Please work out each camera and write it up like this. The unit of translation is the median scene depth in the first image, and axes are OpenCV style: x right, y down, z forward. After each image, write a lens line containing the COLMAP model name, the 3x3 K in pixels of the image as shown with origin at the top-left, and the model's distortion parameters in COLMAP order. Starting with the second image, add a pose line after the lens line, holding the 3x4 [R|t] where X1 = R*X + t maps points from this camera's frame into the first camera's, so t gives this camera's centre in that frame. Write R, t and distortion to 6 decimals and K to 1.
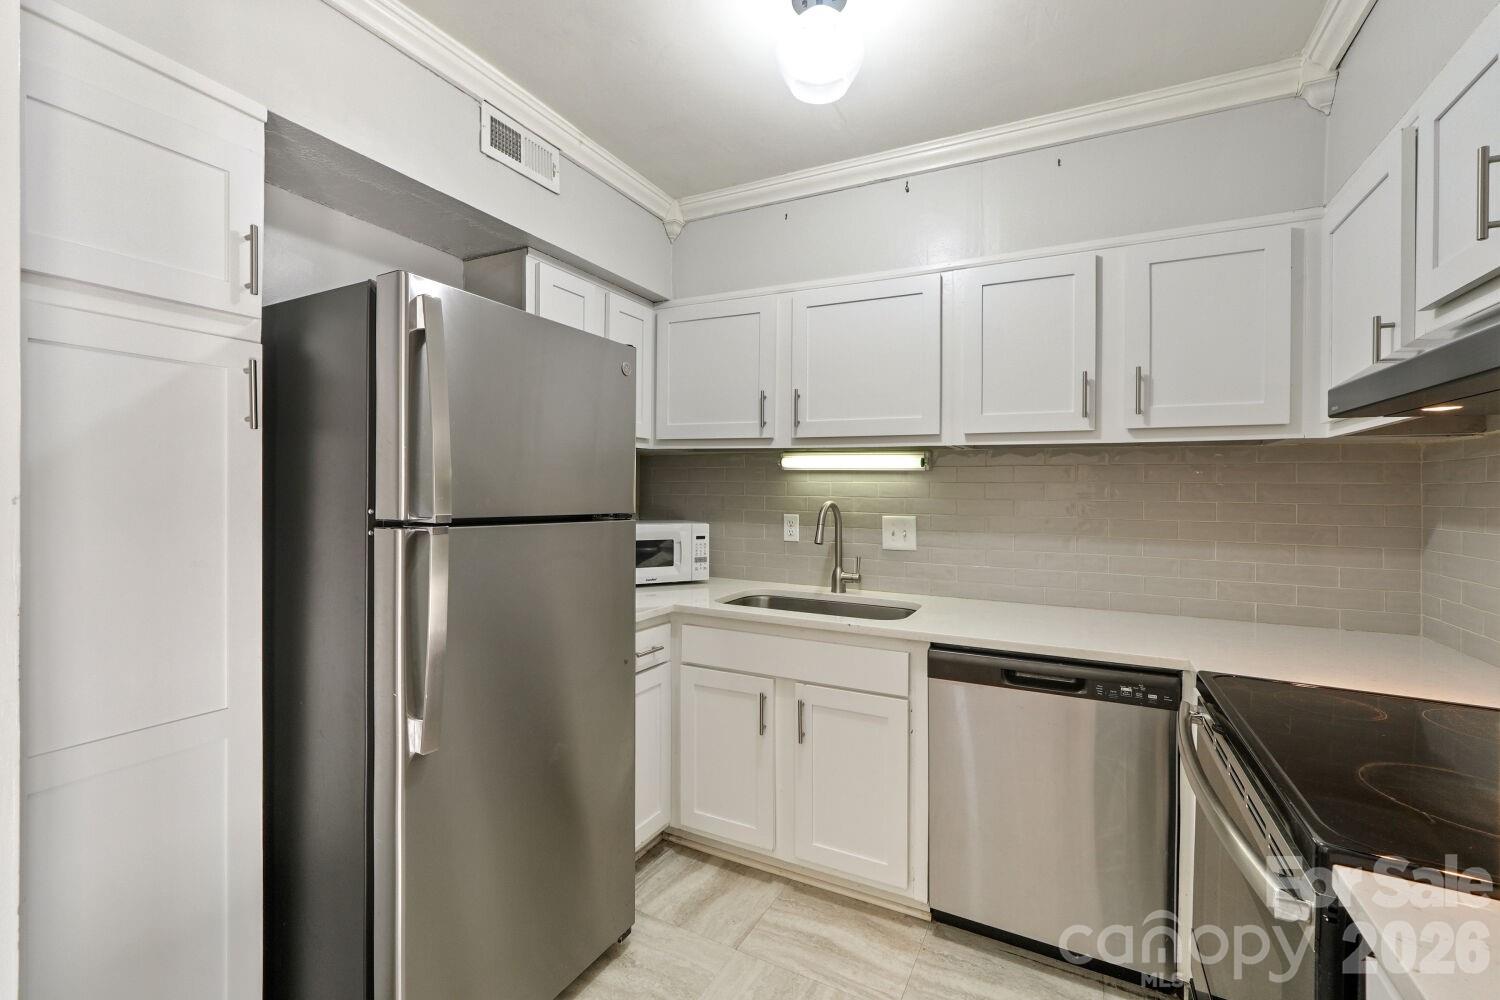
lens RADIAL K [[631.8, 0, 746.3], [0, 631.8, 495.4], [0, 0, 1]] dist [-0.014081, 0.003870]
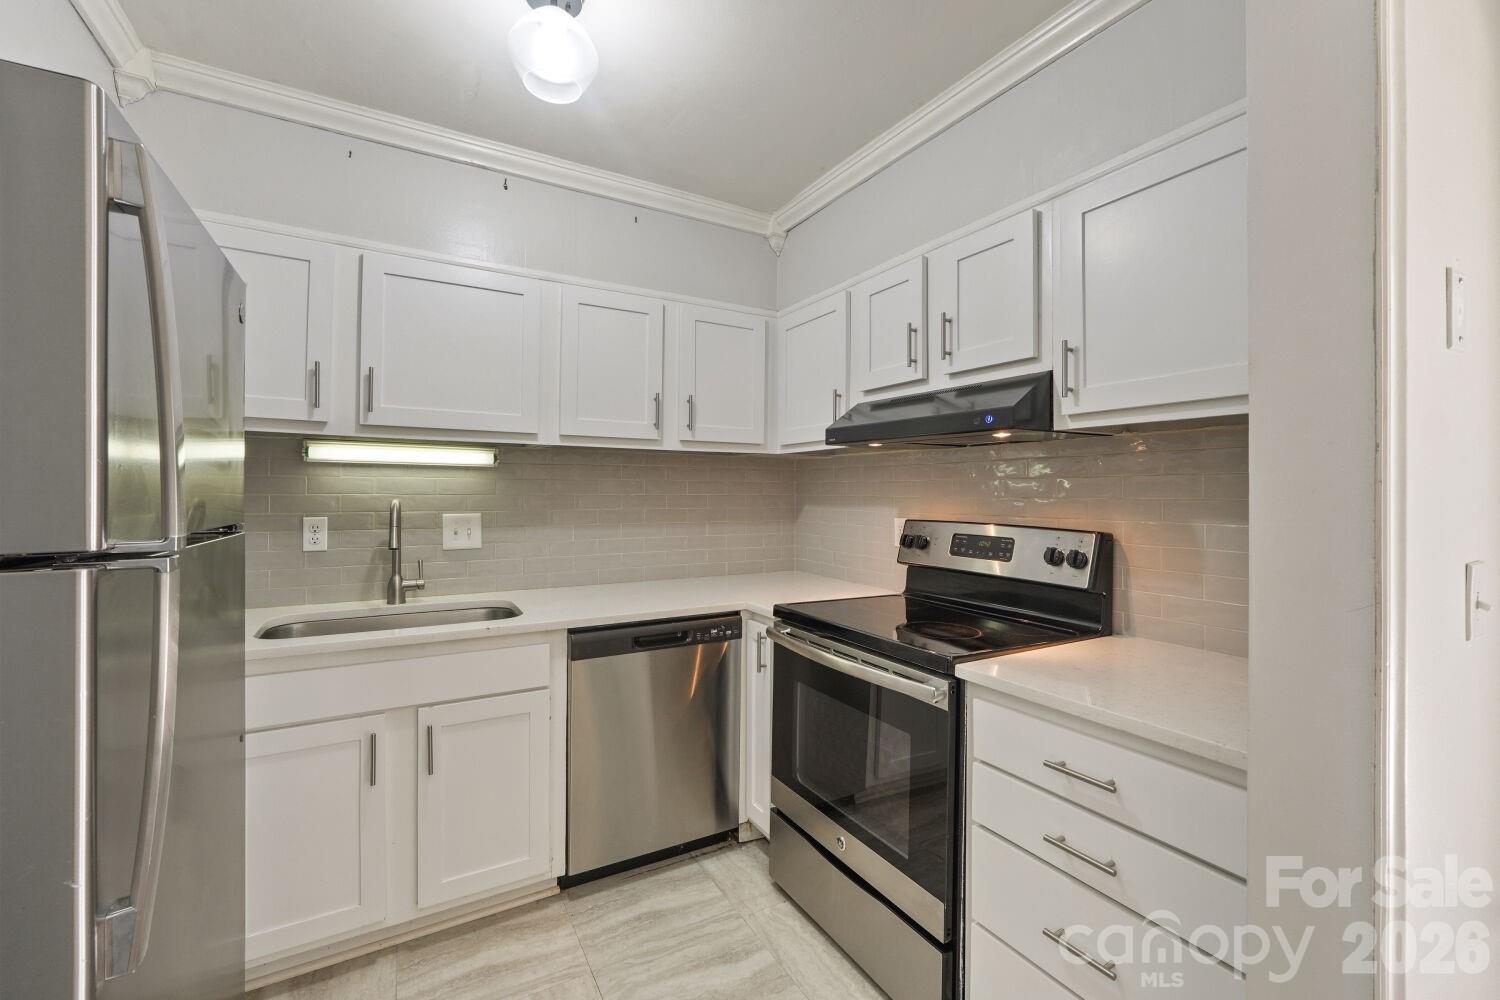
lens RADIAL K [[631.8, 0, 747.6], [0, 631.8, 488.2], [0, 0, 1]] dist [-0.014081, 0.003870]
pose [[0.537612, -0.005848, 0.843172, -0.411867], [0.007460, 0.999970, 0.002179, -0.006116], [-0.843159, 0.005118, 0.537639, 0.150868]]
